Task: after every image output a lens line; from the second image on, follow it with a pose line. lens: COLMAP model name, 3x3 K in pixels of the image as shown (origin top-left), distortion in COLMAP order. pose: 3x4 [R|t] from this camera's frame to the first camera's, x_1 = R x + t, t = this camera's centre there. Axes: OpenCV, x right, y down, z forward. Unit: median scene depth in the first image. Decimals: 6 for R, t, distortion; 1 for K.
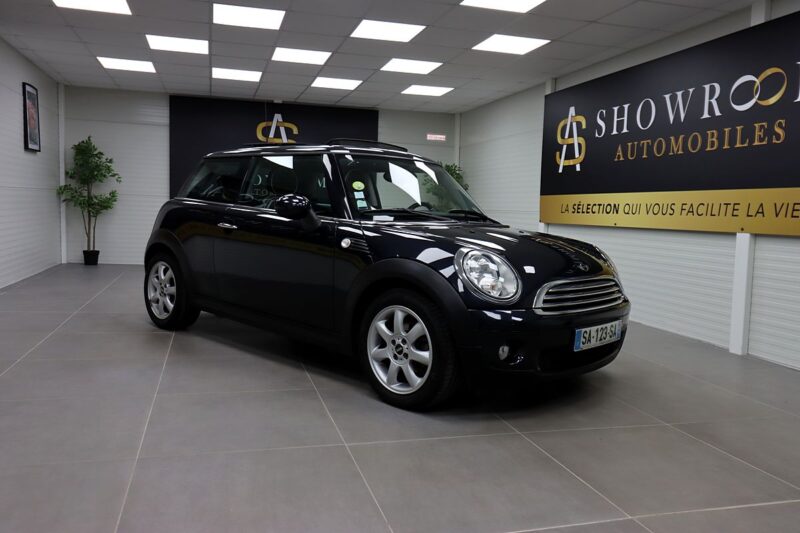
lens RADIAL K [[625.6, 0, 396.4], [0, 625.6, 270.8], [0, 0, 1]] dist [0.001839, 0.008228]
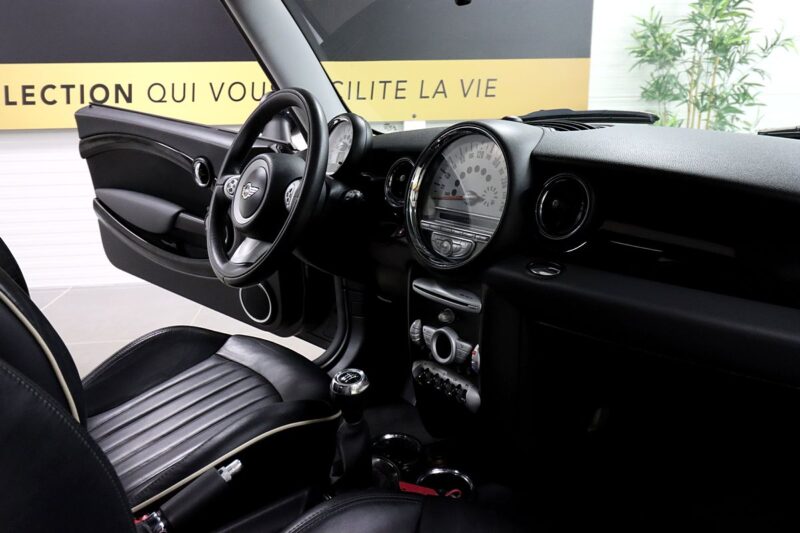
lens RADIAL K [[604.1, 0, 400.0], [0, 604.1, 266.5], [0, 0, 1]] dist [0.026379, -0.009281]
pose [[0.156934, -0.307681, 0.938458, -0.174959], [0.115328, 0.949441, 0.291996, -0.097413], [-0.980852, 0.062407, 0.184484, 0.796568]]
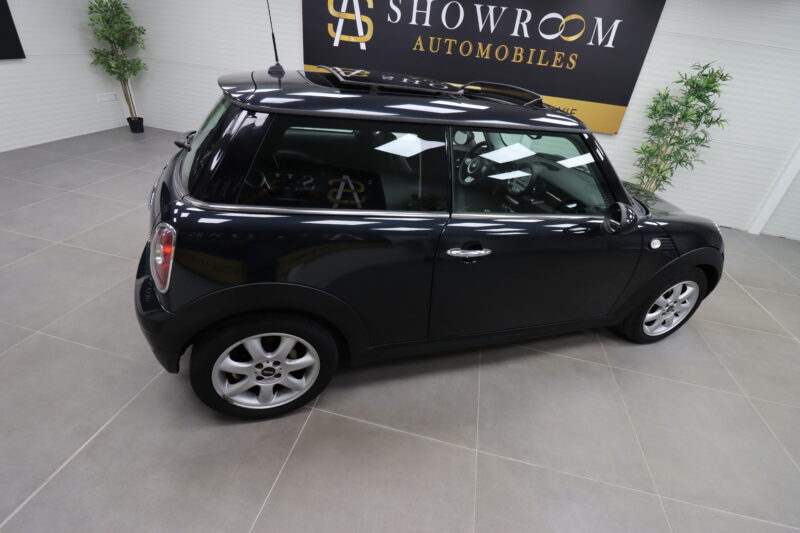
lens RADIAL K [[372.7, 0, 400.8], [0, 372.7, 265.1], [0, 0, 1]] dist [0.004138, -0.017804]
pose [[0.476661, -0.440446, 0.760790, -0.492783], [-0.000813, 0.865210, 0.501408, -0.207227], [-0.879087, -0.239620, 0.412054, 0.719091]]
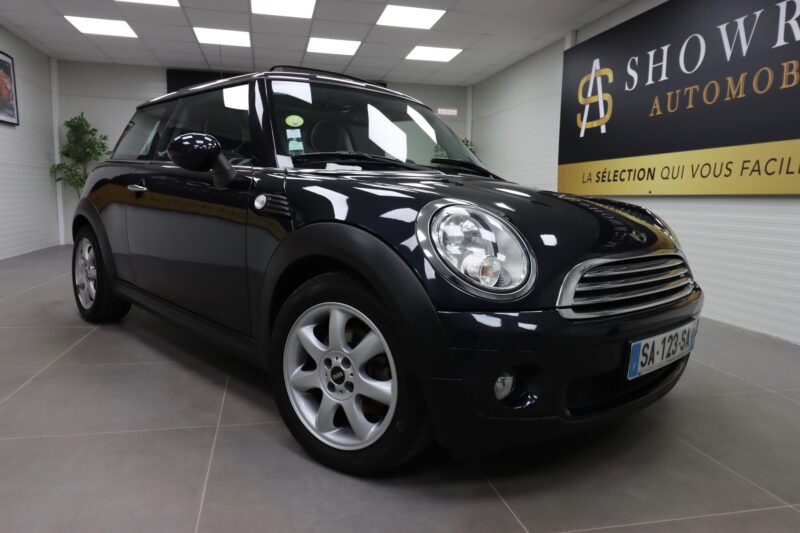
lens RADIAL K [[550.8, 0, 400.0], [0, 550.8, 266.5], [0, 0, 1]] dist [0.006588, -0.006909]
pose [[0.998894, -0.004247, -0.046834, 0.057718], [0.005417, 0.999676, 0.024878, 0.005760], [0.046713, -0.025104, 0.998593, 0.285924]]
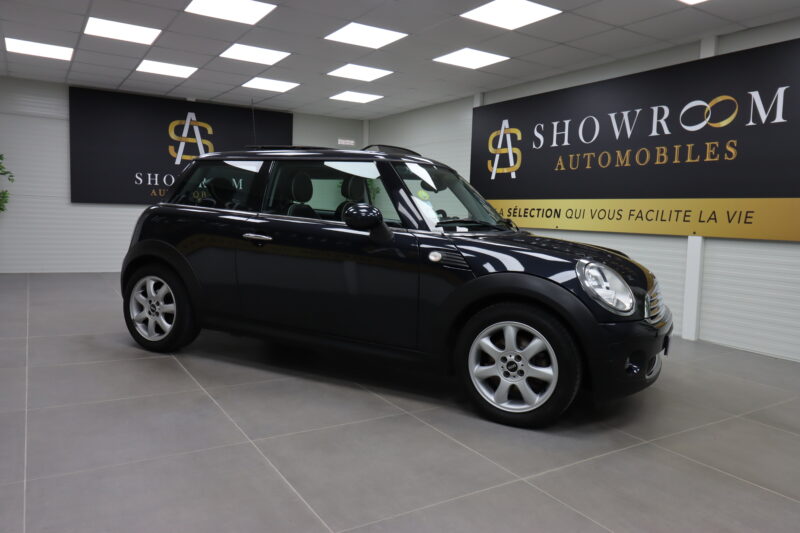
lens RADIAL K [[567.9, 0, 396.3], [0, 567.9, 267.0], [0, 0, 1]] dist [0.007470, -0.000997]
pose [[0.960523, -0.027706, 0.276818, -0.245051], [0.025442, 0.999607, 0.011768, -0.026219], [-0.277036, -0.004261, 0.960850, 0.121967]]
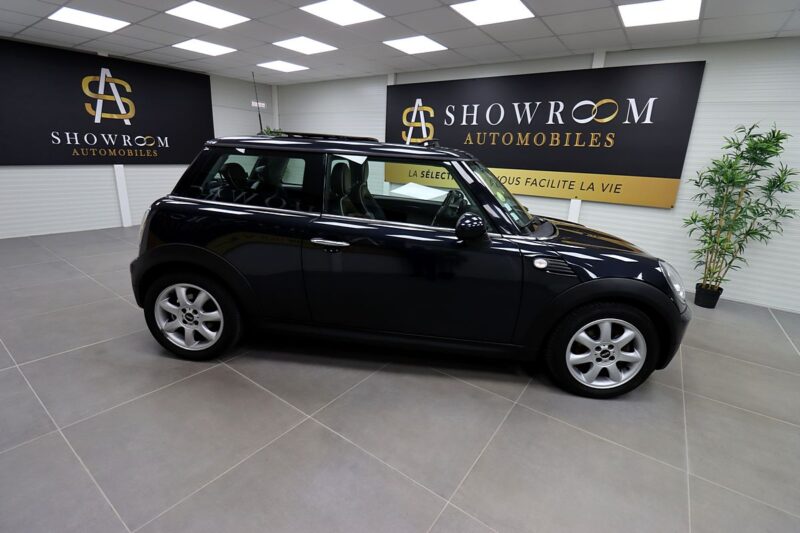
lens RADIAL K [[371.8, 0, 398.3], [0, 371.8, 263.9], [0, 0, 1]] dist [0.001006, -0.012827]
pose [[0.786873, -0.171426, 0.592828, -0.401958], [0.042027, 0.973299, 0.225662, -0.122816], [-0.615683, -0.152652, 0.773067, 0.439851]]
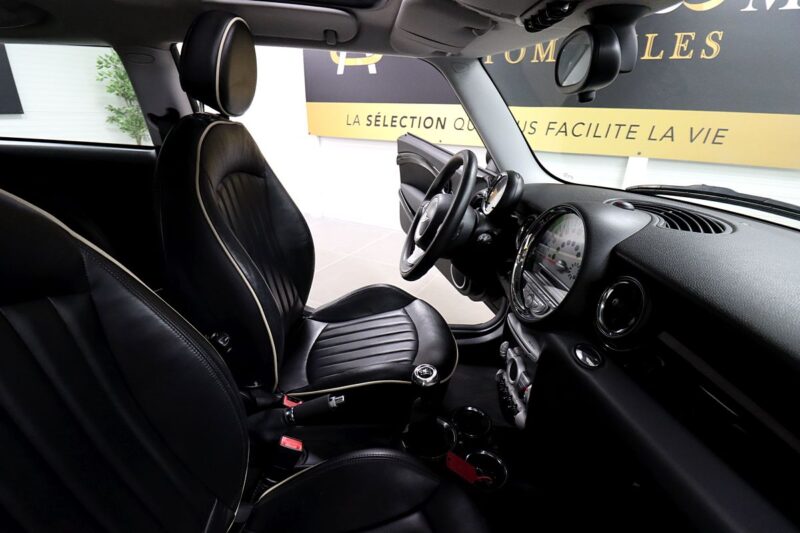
lens RADIAL K [[375.4, 0, 399.2], [0, 375.4, 260.9], [0, 0, 1]] dist [-0.011629, -0.006674]
pose [[0.690804, -0.283485, 0.665151, -0.121996], [0.065673, 0.940732, 0.332731, -0.112565], [-0.720054, -0.186169, 0.668479, 0.758943]]
